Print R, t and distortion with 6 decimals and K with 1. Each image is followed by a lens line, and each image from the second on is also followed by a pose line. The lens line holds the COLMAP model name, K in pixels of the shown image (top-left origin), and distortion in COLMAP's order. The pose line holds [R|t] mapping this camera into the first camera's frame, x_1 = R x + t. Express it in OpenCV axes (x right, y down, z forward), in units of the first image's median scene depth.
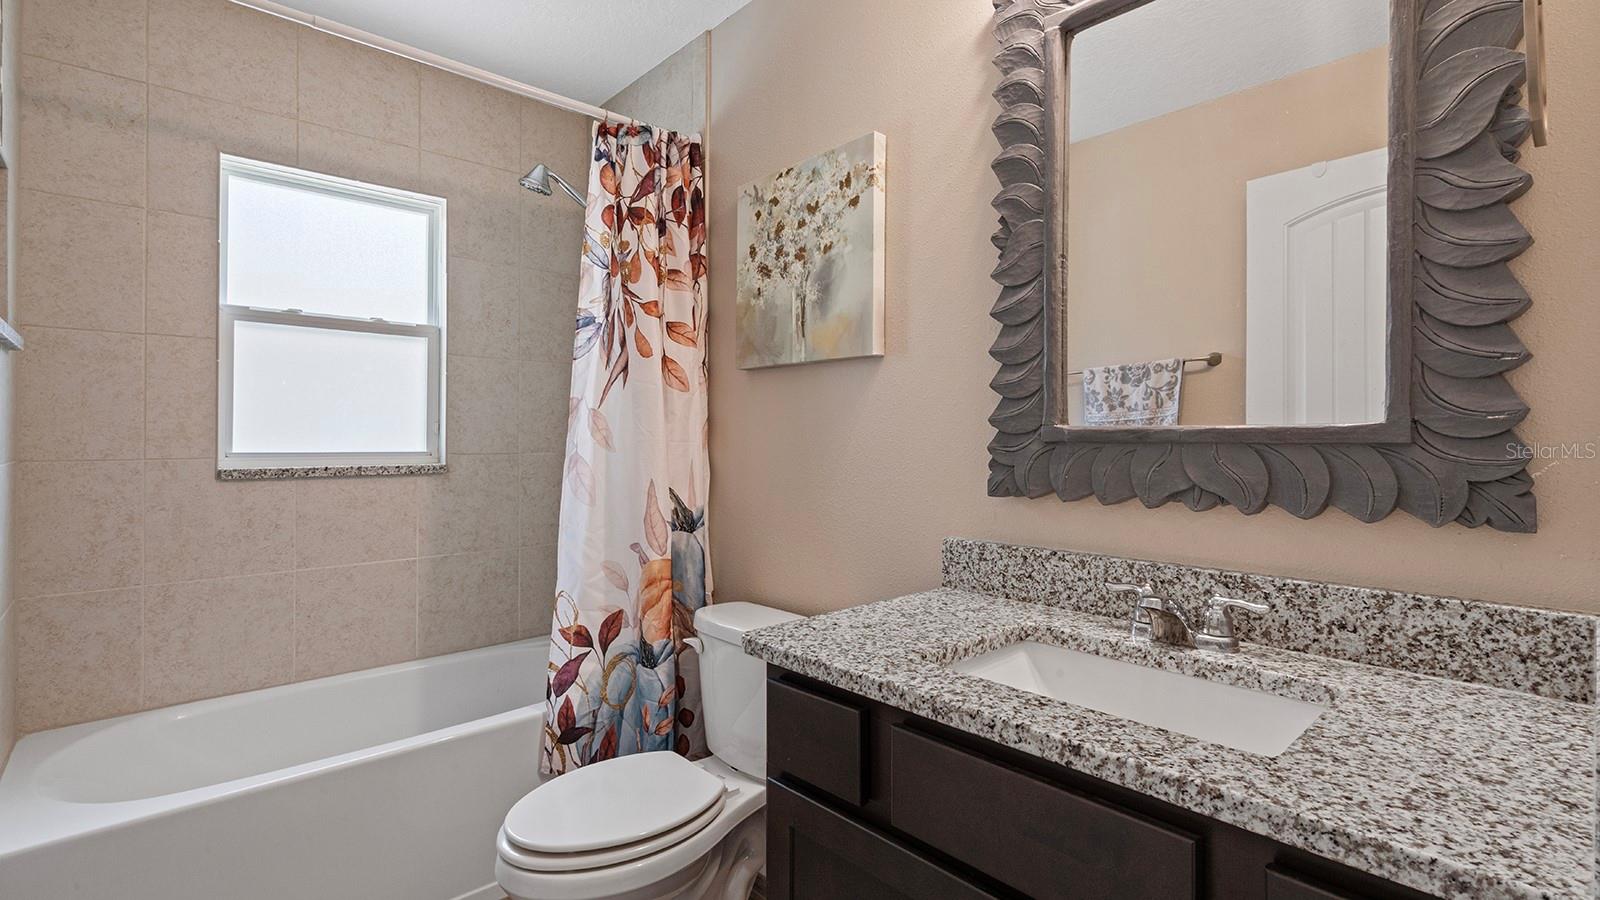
lens RADIAL K [[728.6, 0, 799.5], [0, 728.6, 444.1], [0, 0, 1]] dist [-0.001554, -0.000027]
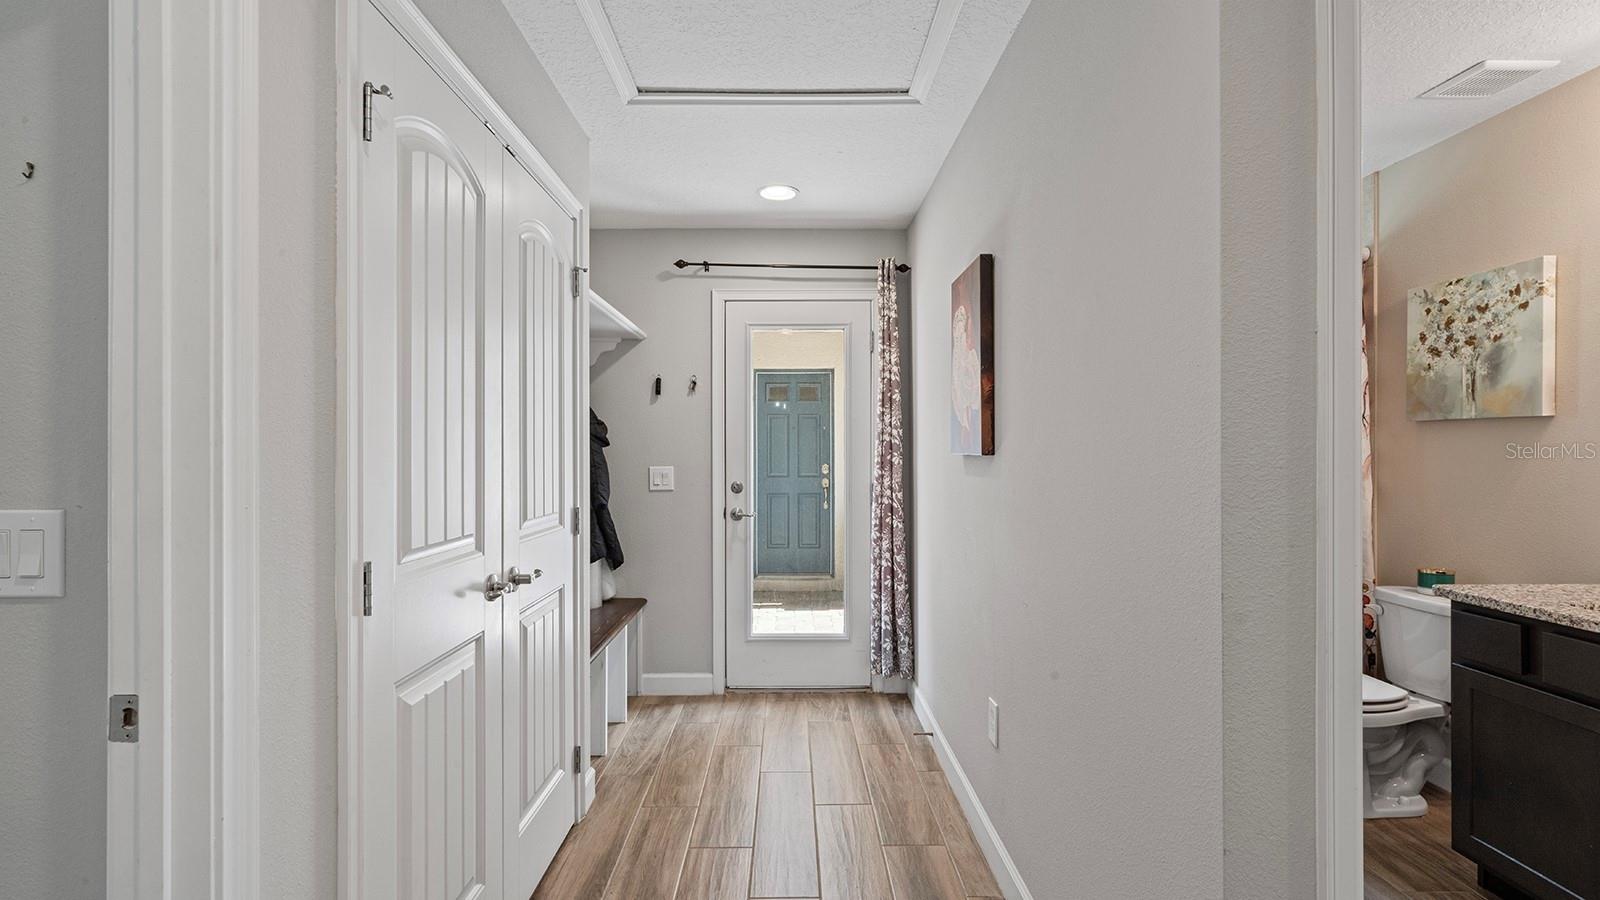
lens RADIAL K [[728.6, 0, 783.6], [0, 728.6, 449.8], [0, 0, 1]] dist [-0.001554, -0.000027]
pose [[0.738881, -0.001372, -0.673834, -0.032865], [-0.000308, 0.999997, -0.002373, -0.049142], [0.673836, 0.001961, 0.738879, -0.942086]]
